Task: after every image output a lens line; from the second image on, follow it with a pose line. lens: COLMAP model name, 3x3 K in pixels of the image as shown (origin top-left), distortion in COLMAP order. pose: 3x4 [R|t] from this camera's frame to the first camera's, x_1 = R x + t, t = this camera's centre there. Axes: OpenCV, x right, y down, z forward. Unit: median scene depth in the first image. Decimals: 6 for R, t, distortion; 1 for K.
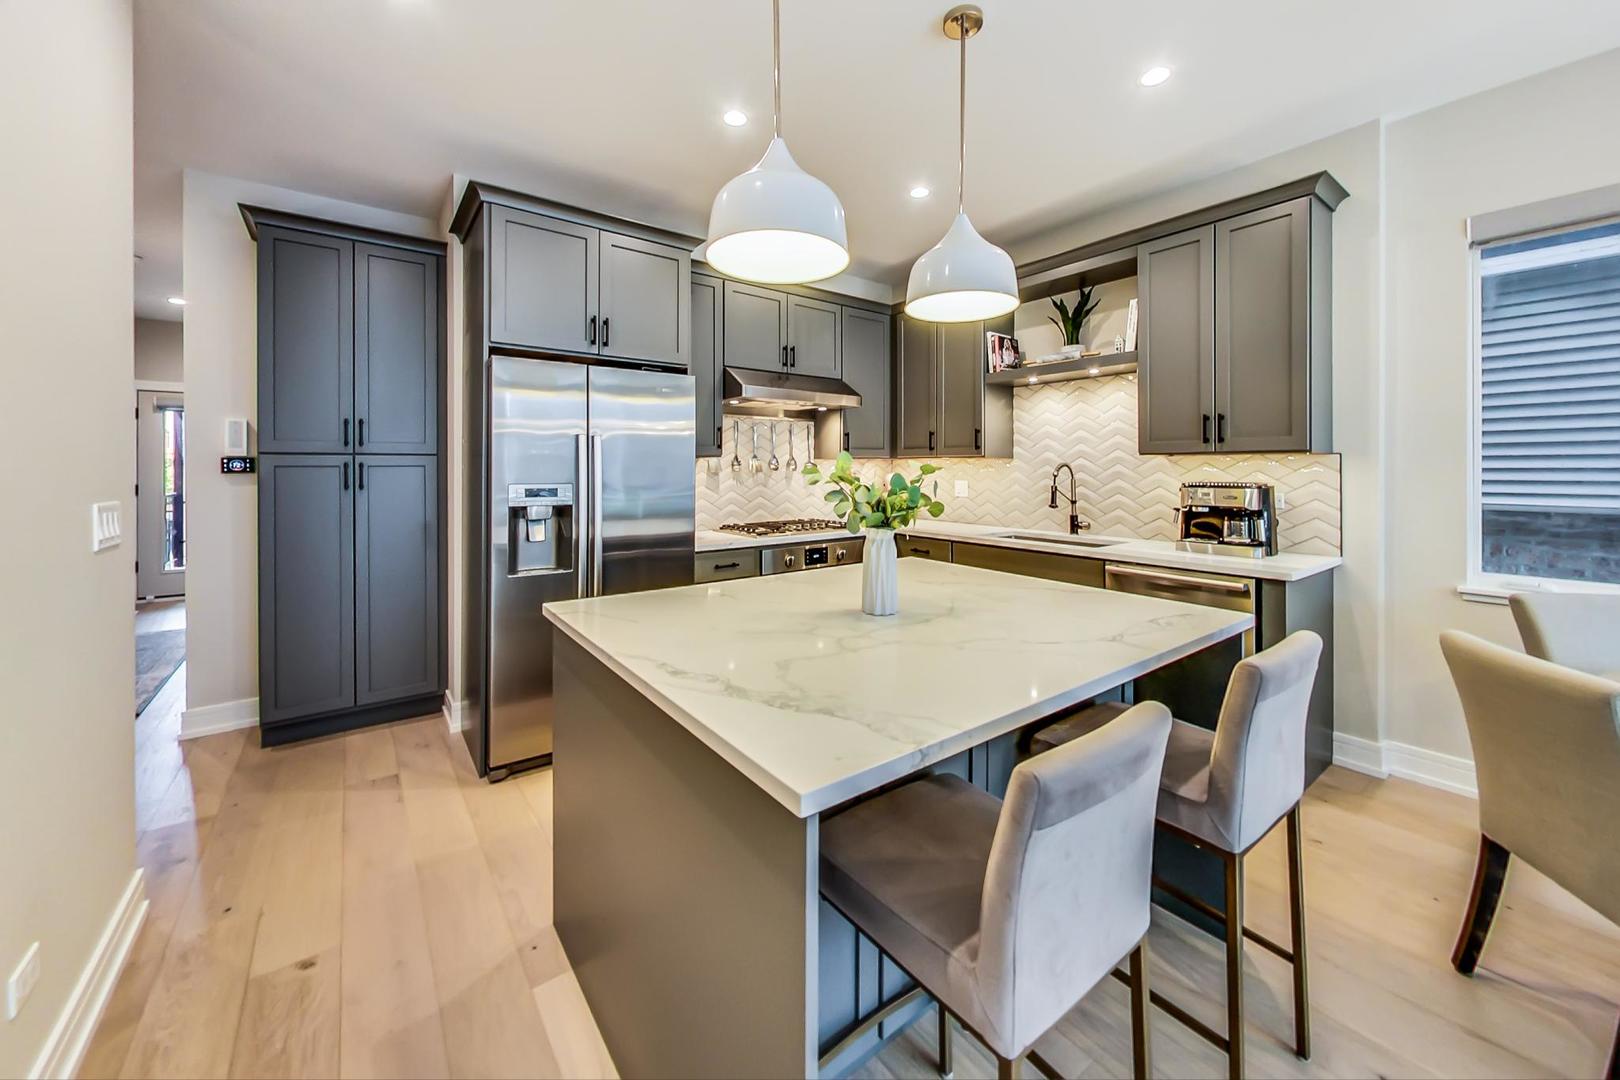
lens RADIAL K [[602.2, 0, 811.8], [0, 602.2, 467.2], [0, 0, 1]] dist [0.001150, 0.000050]
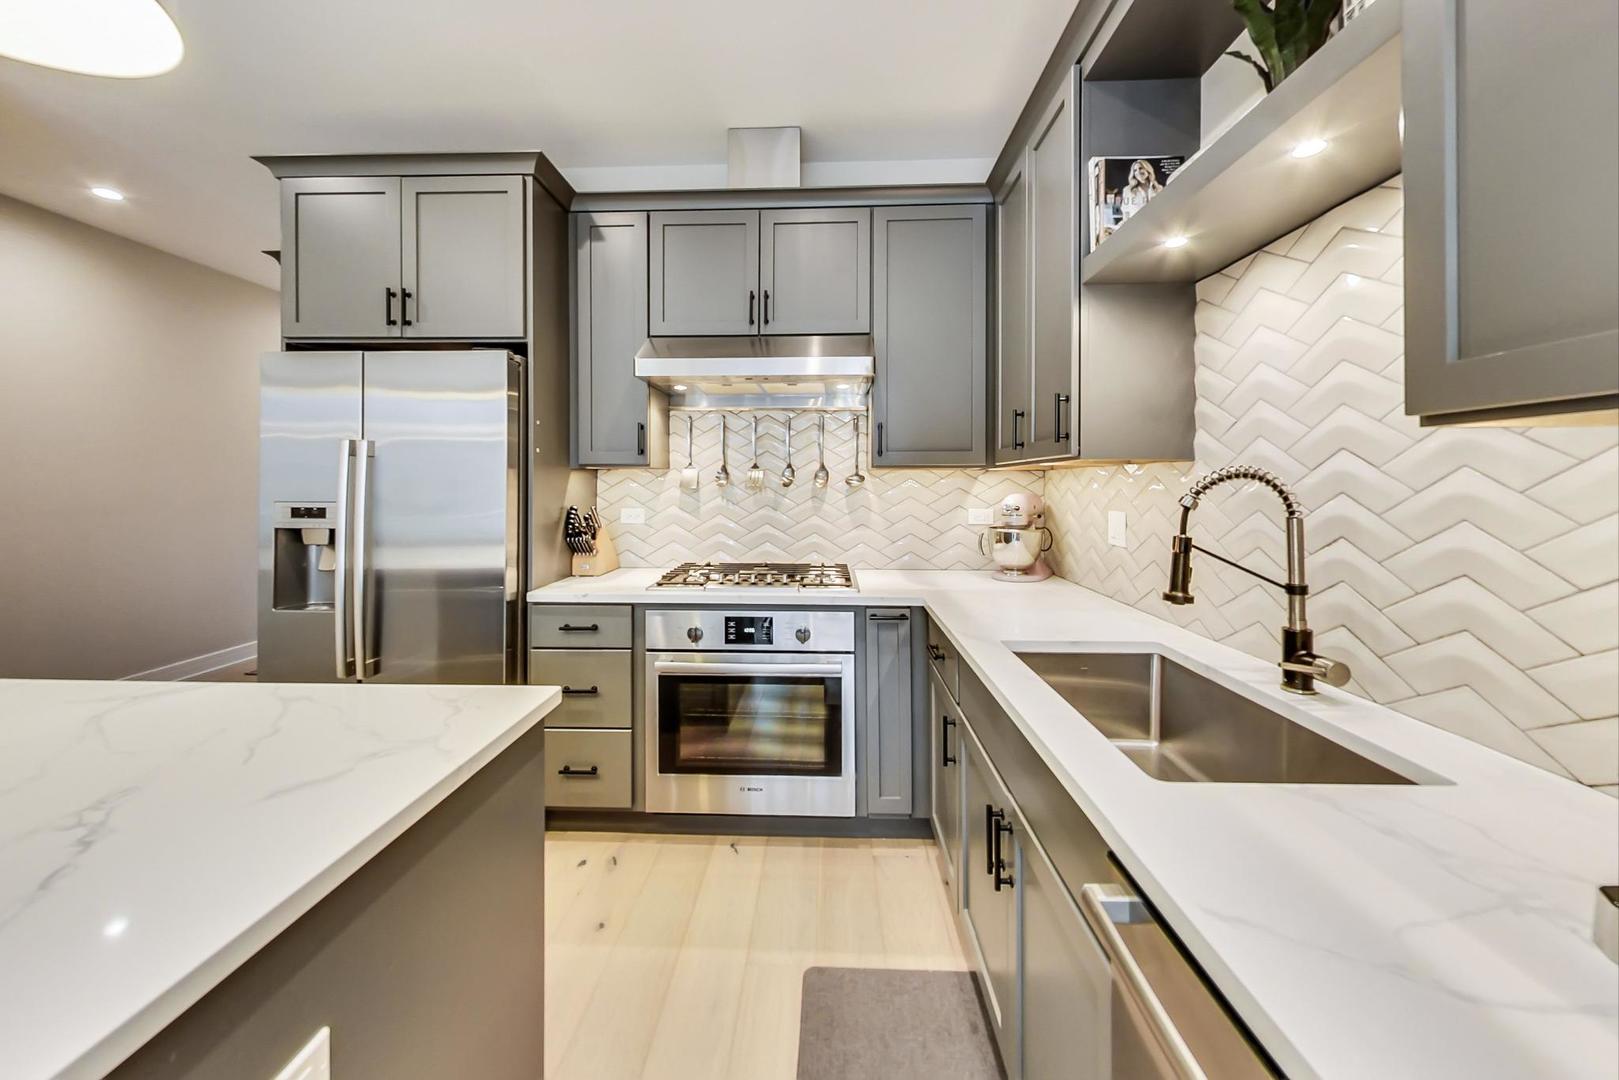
lens RADIAL K [[601.8, 0, 795.6], [0, 601.8, 490.0], [0, 0, 1]] dist [0.001150, 0.000050]
pose [[0.769514, 0.008901, -0.638568, 0.406103], [-0.000219, 0.999906, 0.013674, -0.000143], [0.638630, -0.010382, 0.769444, 0.544236]]
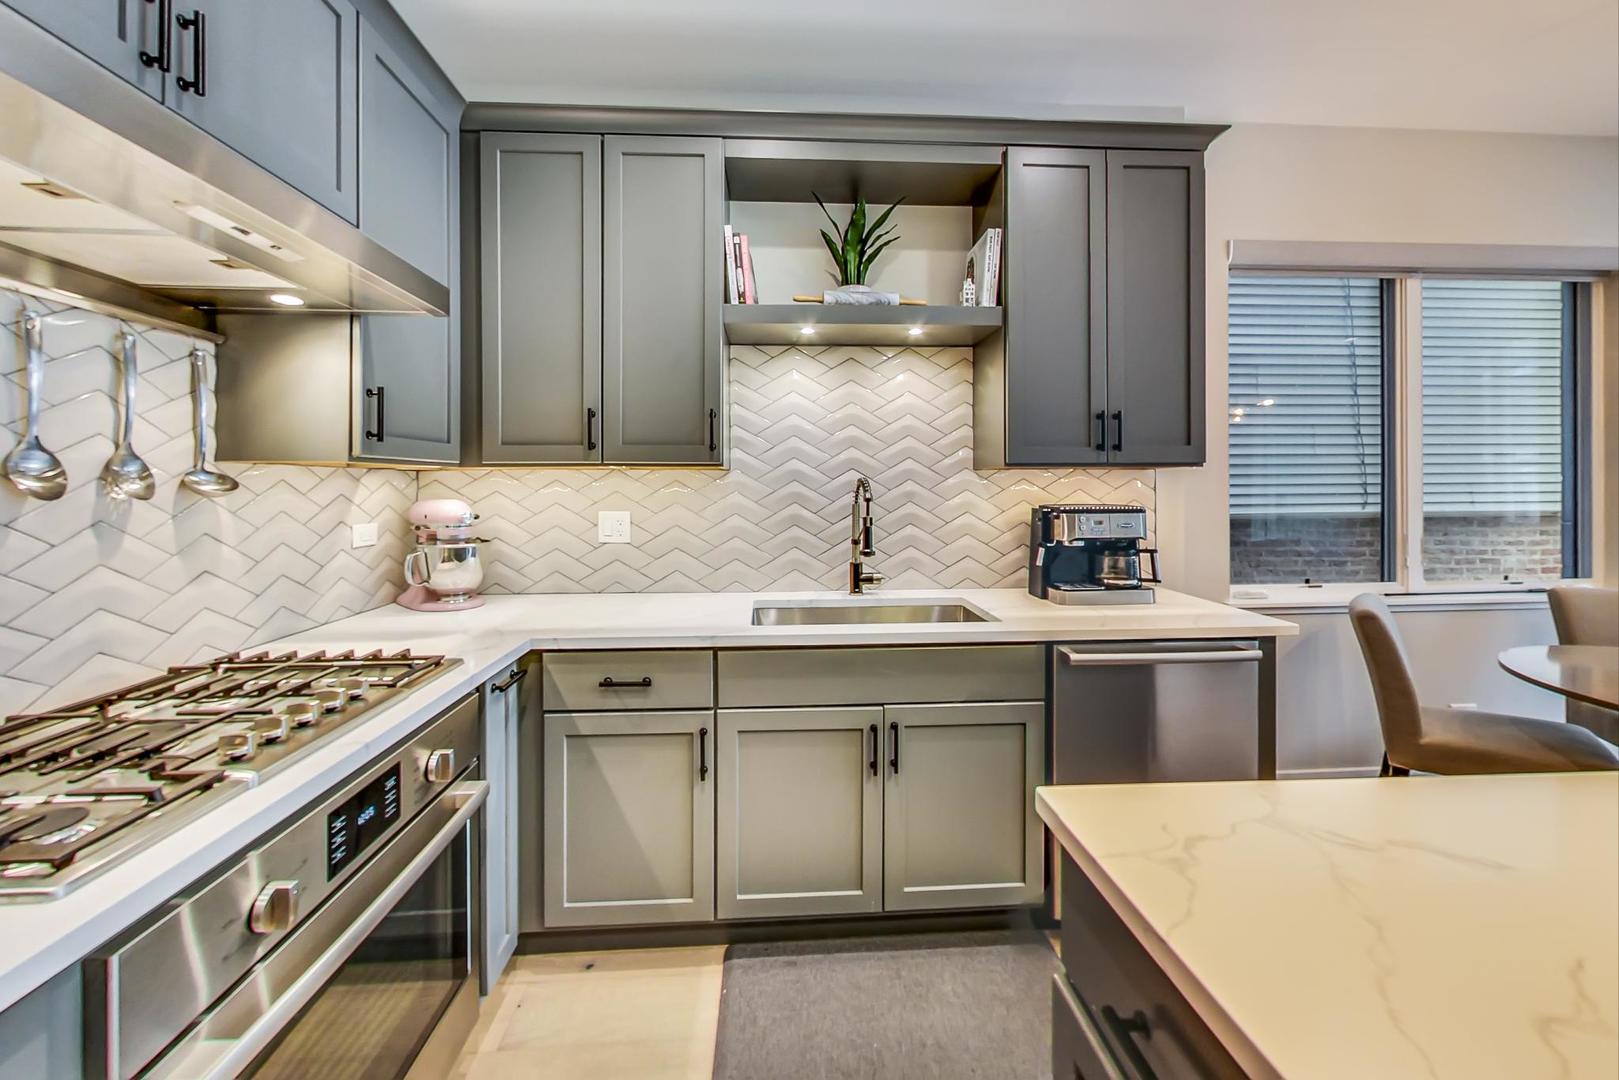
lens RADIAL K [[601.8, 0, 798.5], [0, 601.8, 485.3], [0, 0, 1]] dist [0.001150, 0.000050]
pose [[0.562994, -0.002101, 0.826458, -0.100928], [0.000528, 0.999997, 0.002182, -0.001276], [-0.826461, -0.000792, 0.562994, 0.655706]]
